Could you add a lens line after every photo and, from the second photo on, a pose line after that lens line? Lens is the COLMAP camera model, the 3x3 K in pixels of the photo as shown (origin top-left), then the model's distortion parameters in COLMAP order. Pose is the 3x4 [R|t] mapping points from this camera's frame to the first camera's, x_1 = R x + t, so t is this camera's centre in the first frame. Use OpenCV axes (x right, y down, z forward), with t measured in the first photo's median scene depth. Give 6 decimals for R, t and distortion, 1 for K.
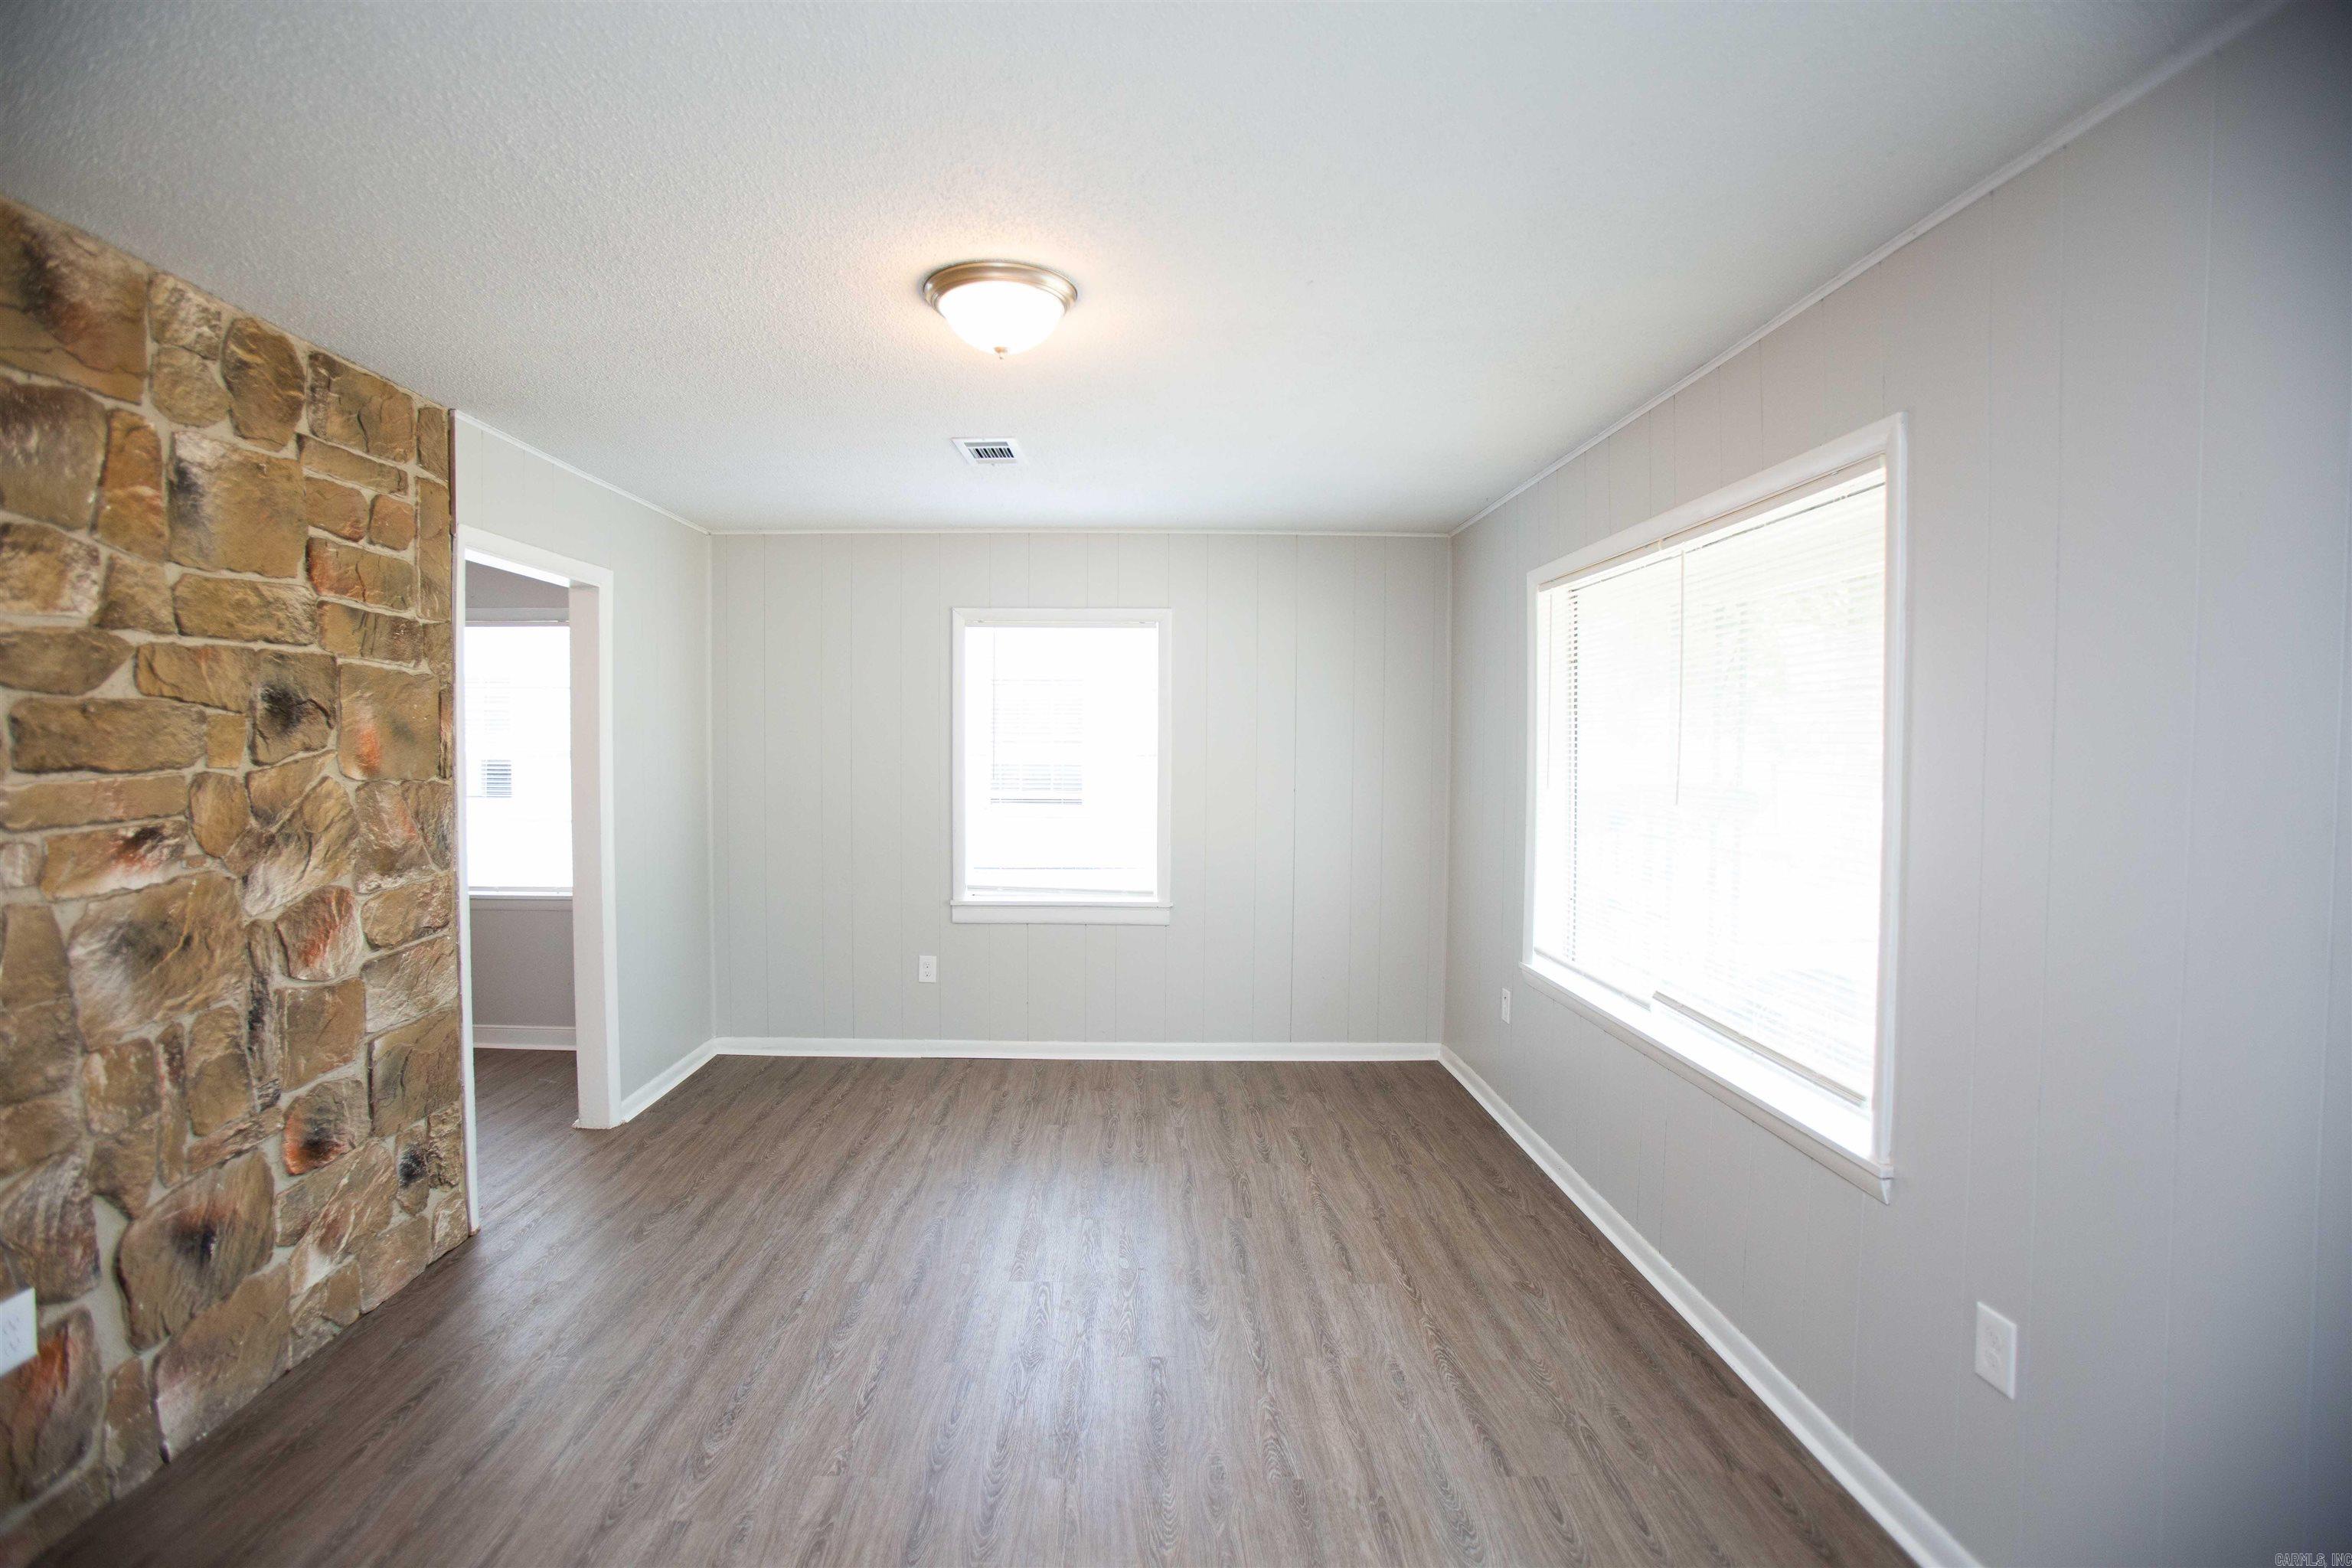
lens RADIAL K [[1132.0, 0, 1176.0], [0, 1132.0, 784.0], [0, 0, 1]] dist [-0.077688, 0.051187]
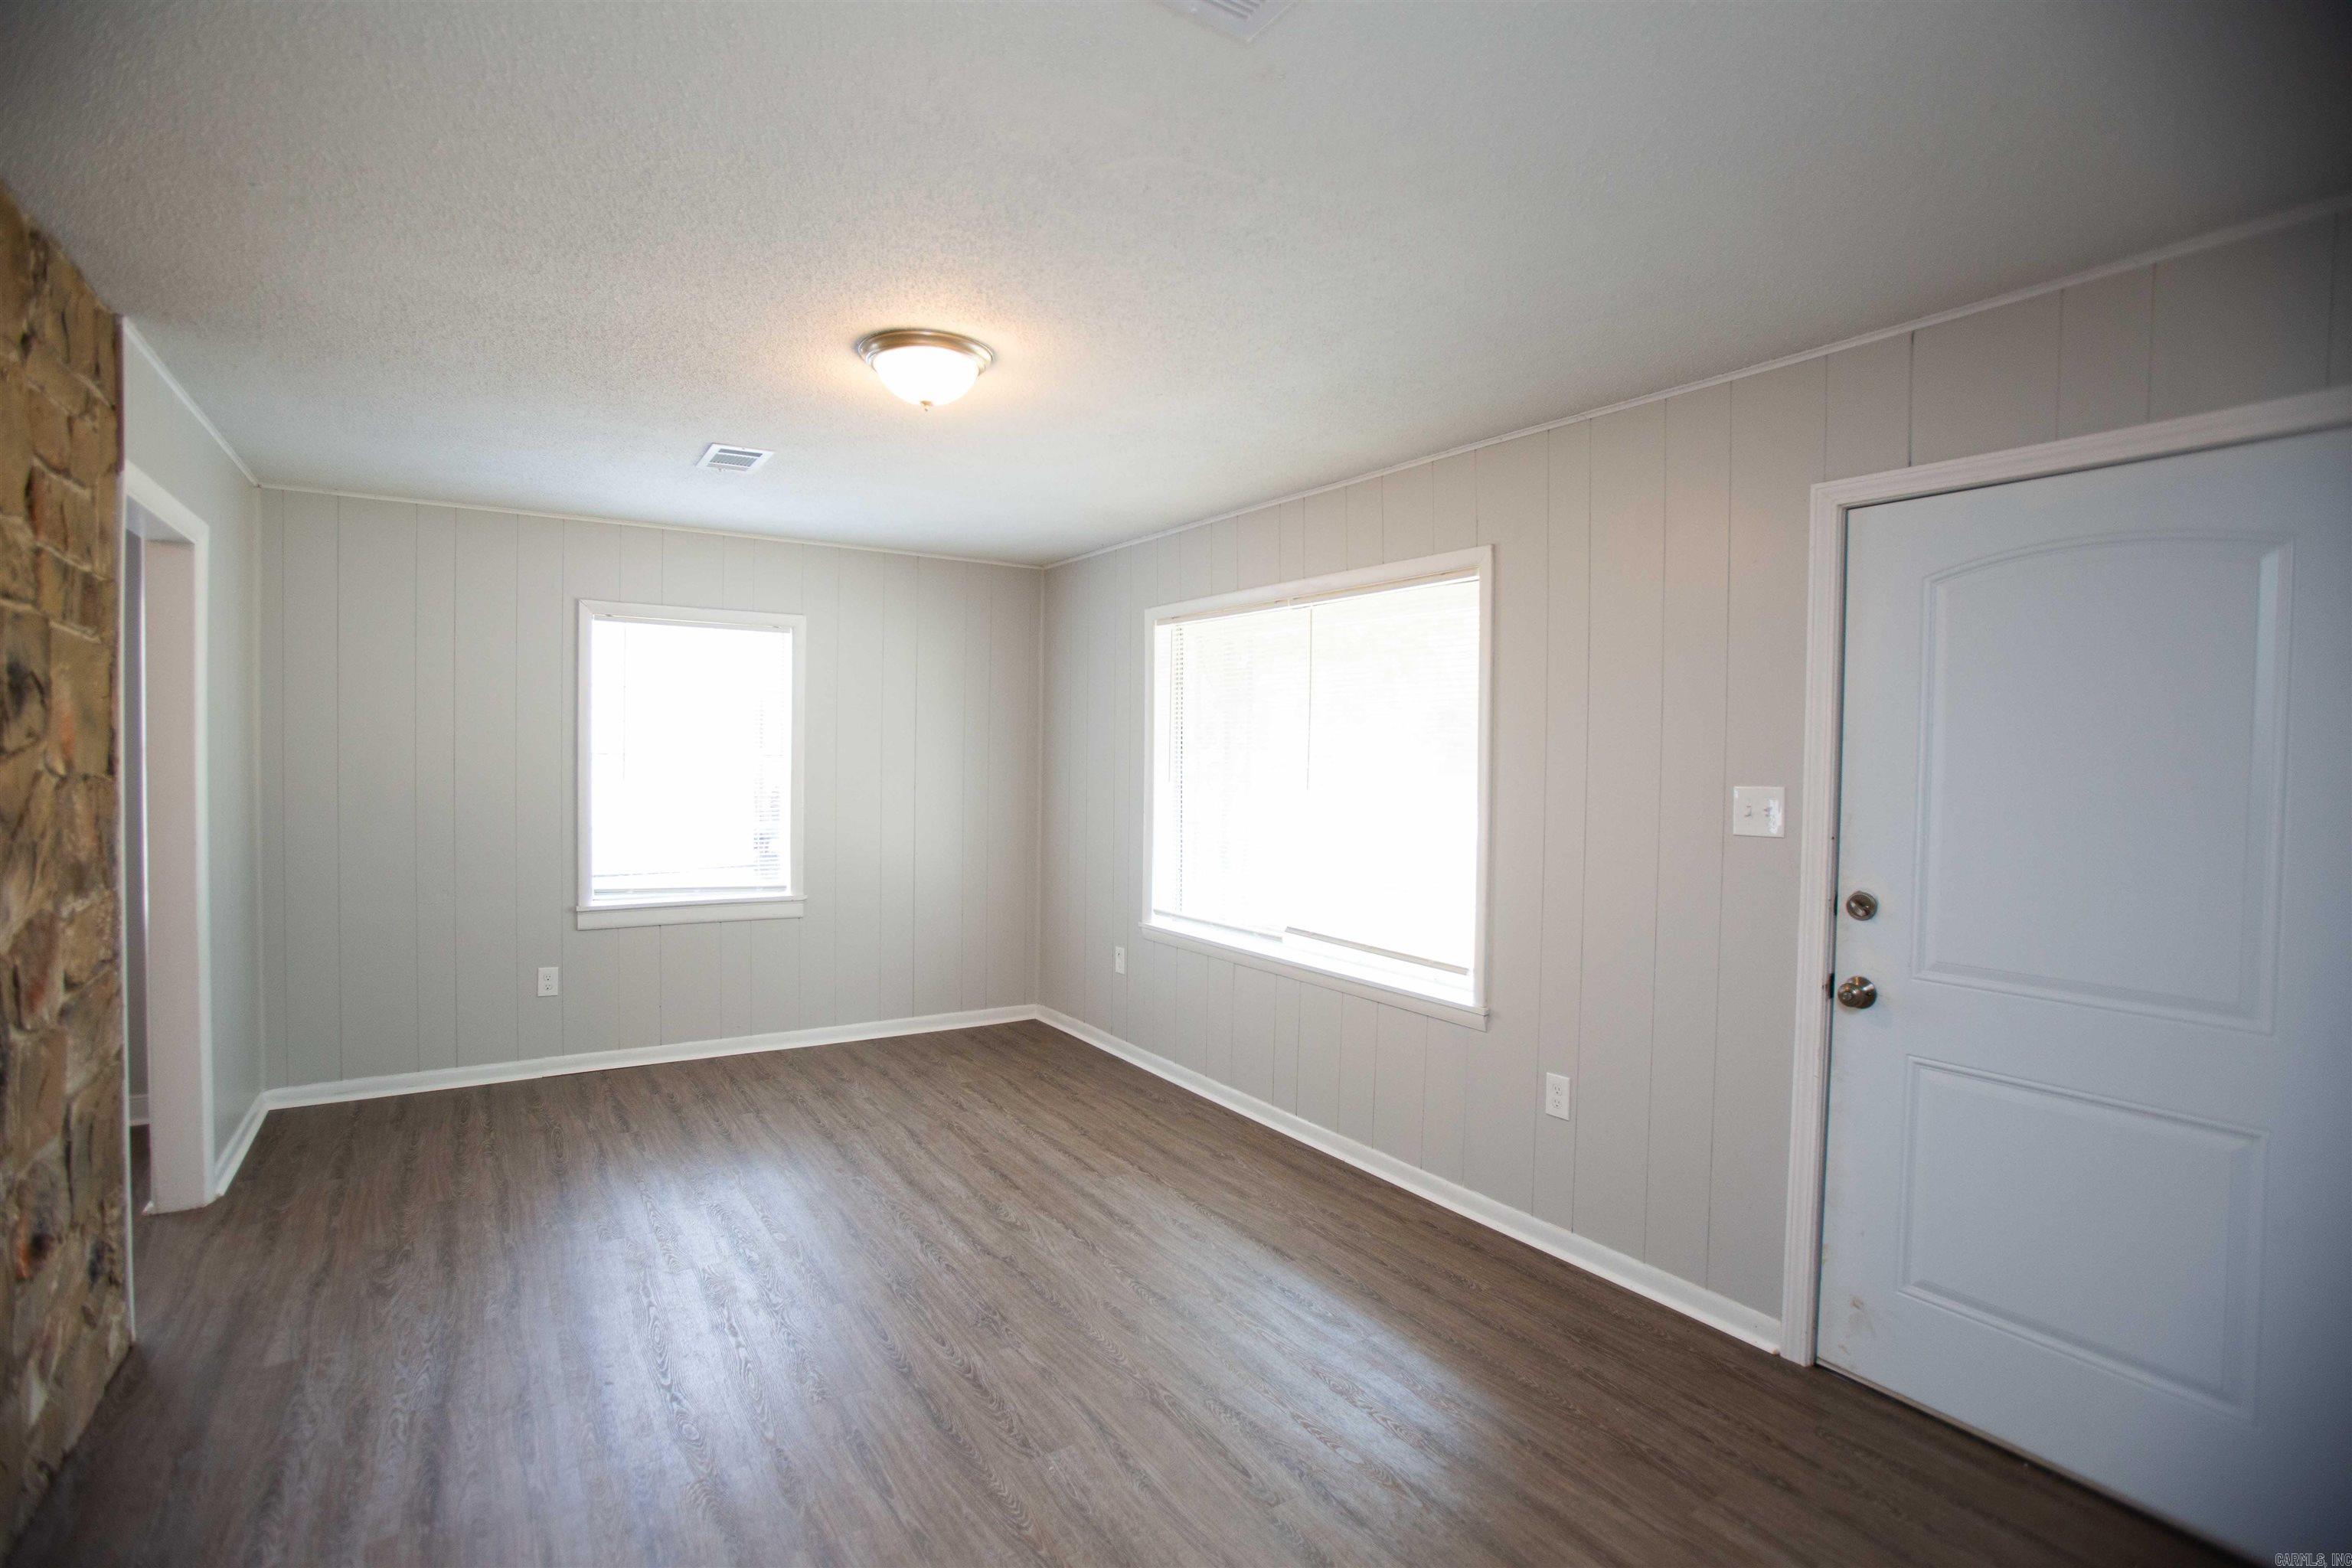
lens RADIAL K [[1132.0, 0, 1176.0], [0, 1132.0, 784.0], [0, 0, 1]] dist [-0.077688, 0.051187]
pose [[0.834537, -0.006841, 0.550909, -0.356331], [0.009405, 0.999954, -0.001831, 0.007907], [-0.550871, 0.006710, 0.834563, -0.072138]]
